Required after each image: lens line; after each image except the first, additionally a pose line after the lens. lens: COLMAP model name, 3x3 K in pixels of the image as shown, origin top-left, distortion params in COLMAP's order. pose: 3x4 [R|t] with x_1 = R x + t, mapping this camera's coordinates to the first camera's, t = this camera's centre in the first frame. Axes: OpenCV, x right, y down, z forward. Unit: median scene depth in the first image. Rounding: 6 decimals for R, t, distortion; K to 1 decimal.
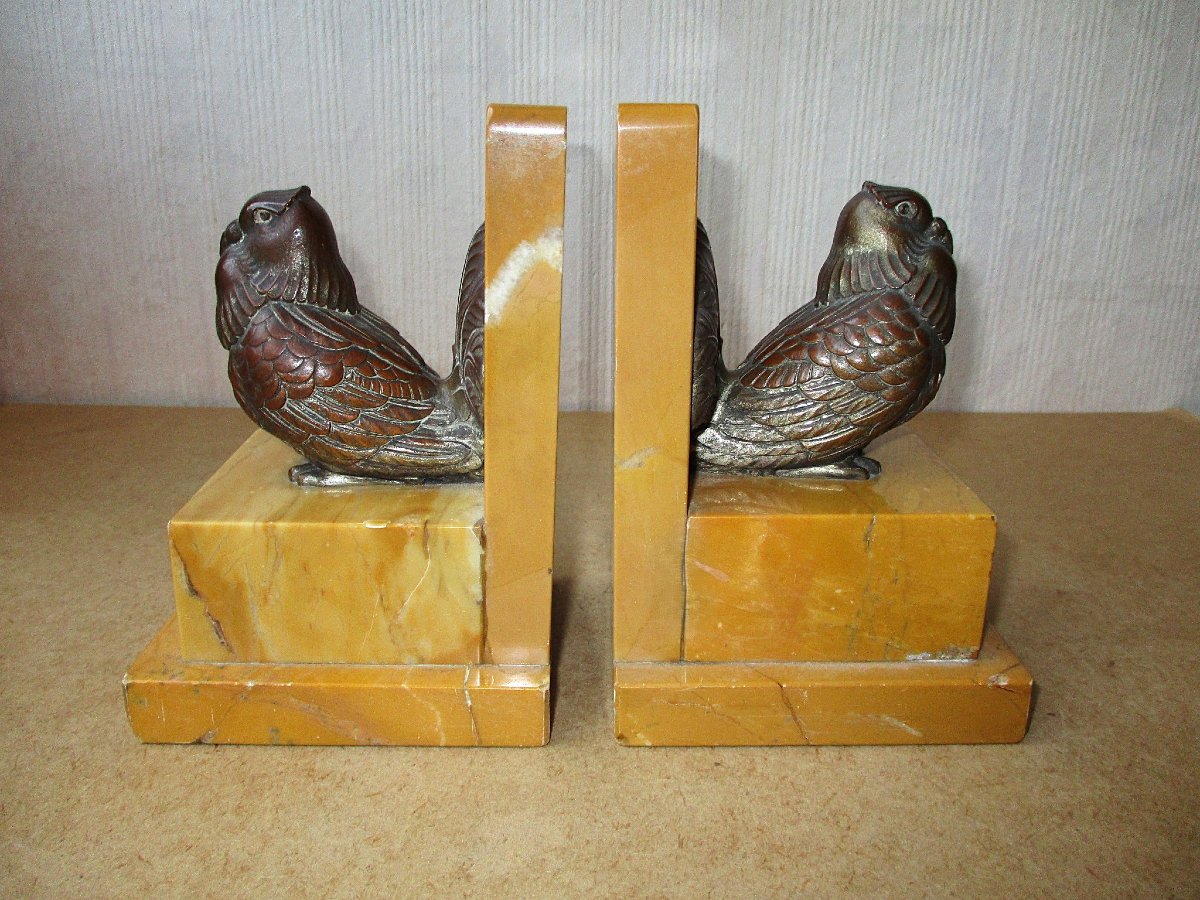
lens RADIAL K [[980.6, 0, 616.0], [0, 980.6, 428.4], [0, 0, 1]] dist [-0.031006, 0.006410]
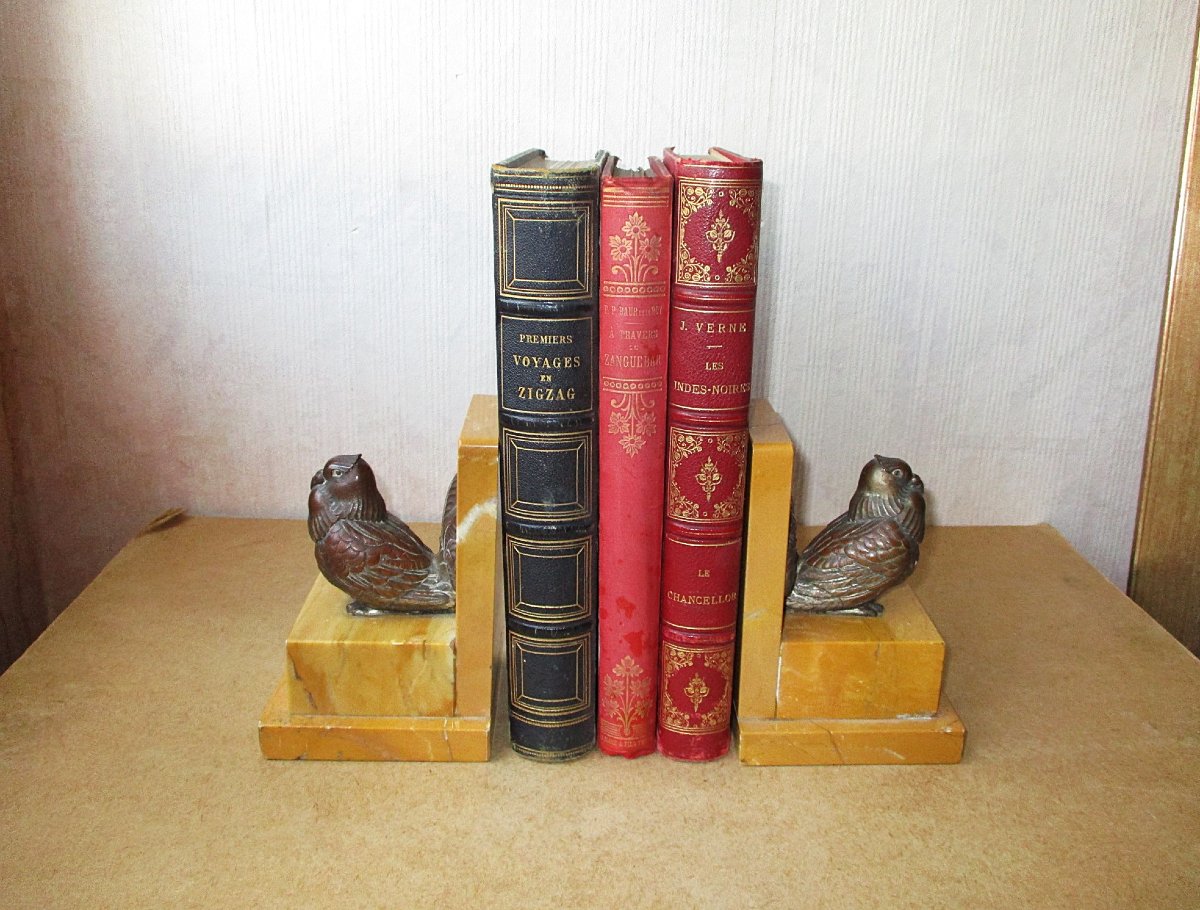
lens RADIAL K [[1031.7, 0, 644.9], [0, 1031.7, 412.6], [0, 0, 1]] dist [-0.024747, -0.002160]
pose [[0.999511, 0.010223, 0.029565, -0.038584], [-0.009664, 0.999773, -0.018986, -0.162167], [-0.029753, 0.018691, 0.999383, -0.491695]]
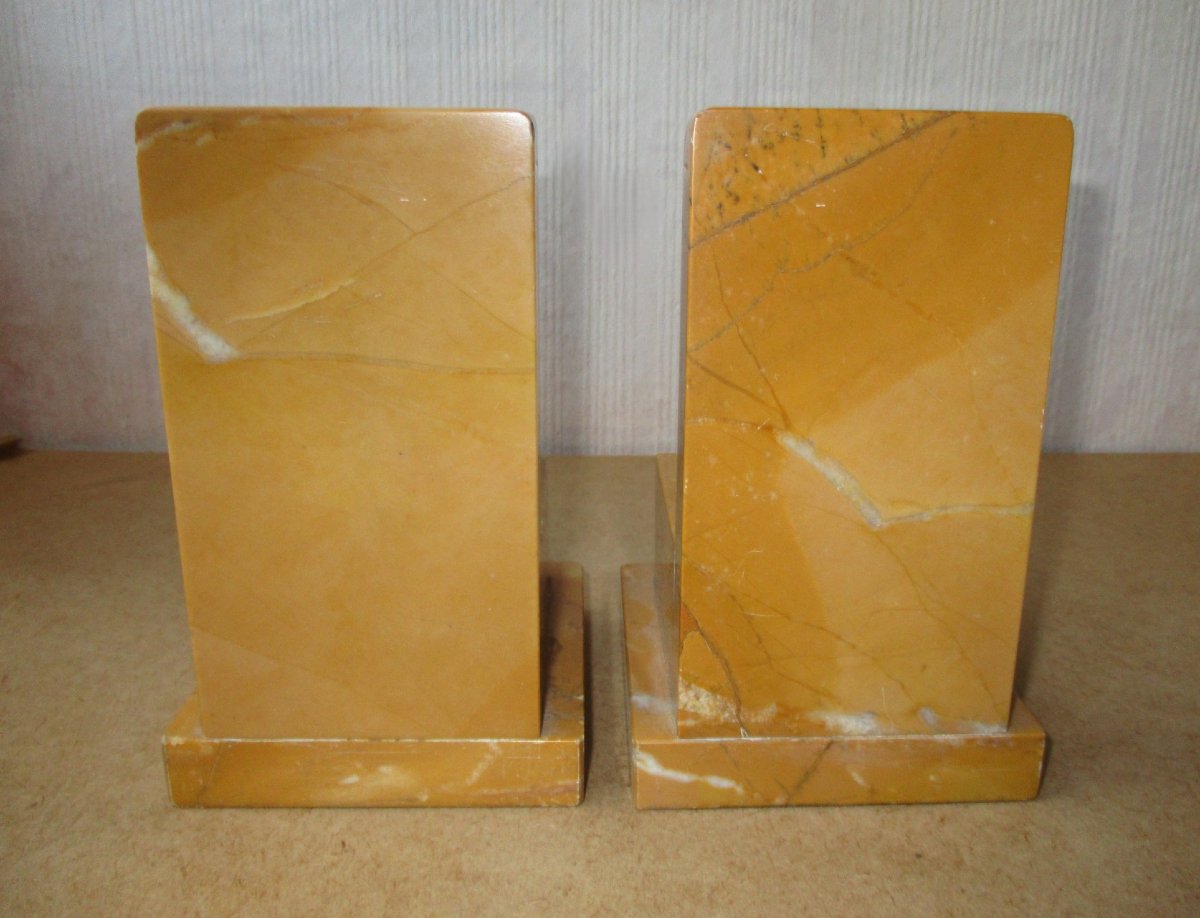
lens RADIAL K [[1038.8, 0, 631.0], [0, 1038.8, 419.1], [0, 0, 1]] dist [-0.031596, 0.009178]
pose [[0.999852, -0.007342, 0.015547, -0.085858], [0.008082, 0.998810, -0.048094, -0.003647], [-0.015175, 0.048213, 0.998722, 0.029648]]
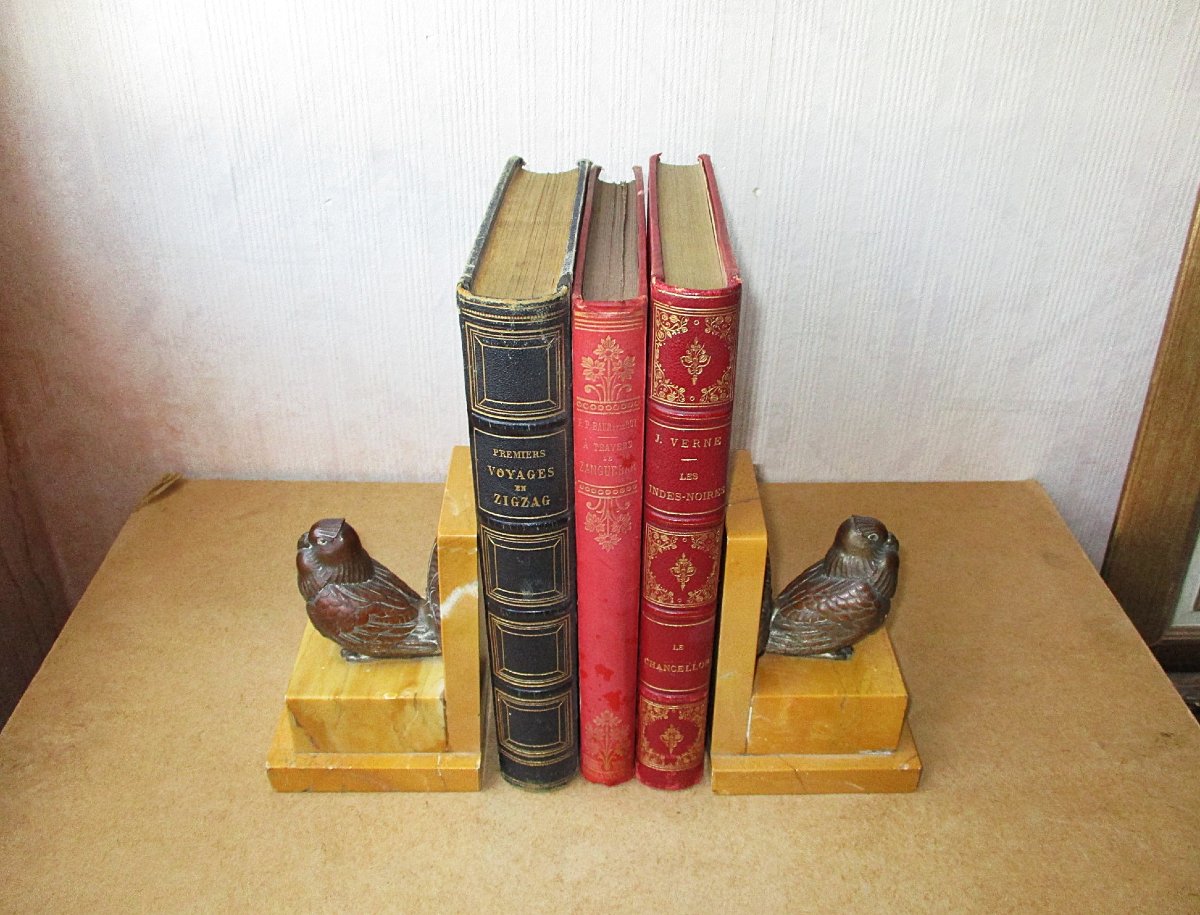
lens RADIAL K [[1050.9, 0, 650.2], [0, 1050.9, 428.5], [0, 0, 1]] dist [-0.022295, -0.006179]
pose [[0.999660, 0.009639, 0.024214, -0.007493], [-0.014966, 0.972942, 0.230564, -0.477879], [-0.021336, -0.230848, 0.972756, -0.474800]]
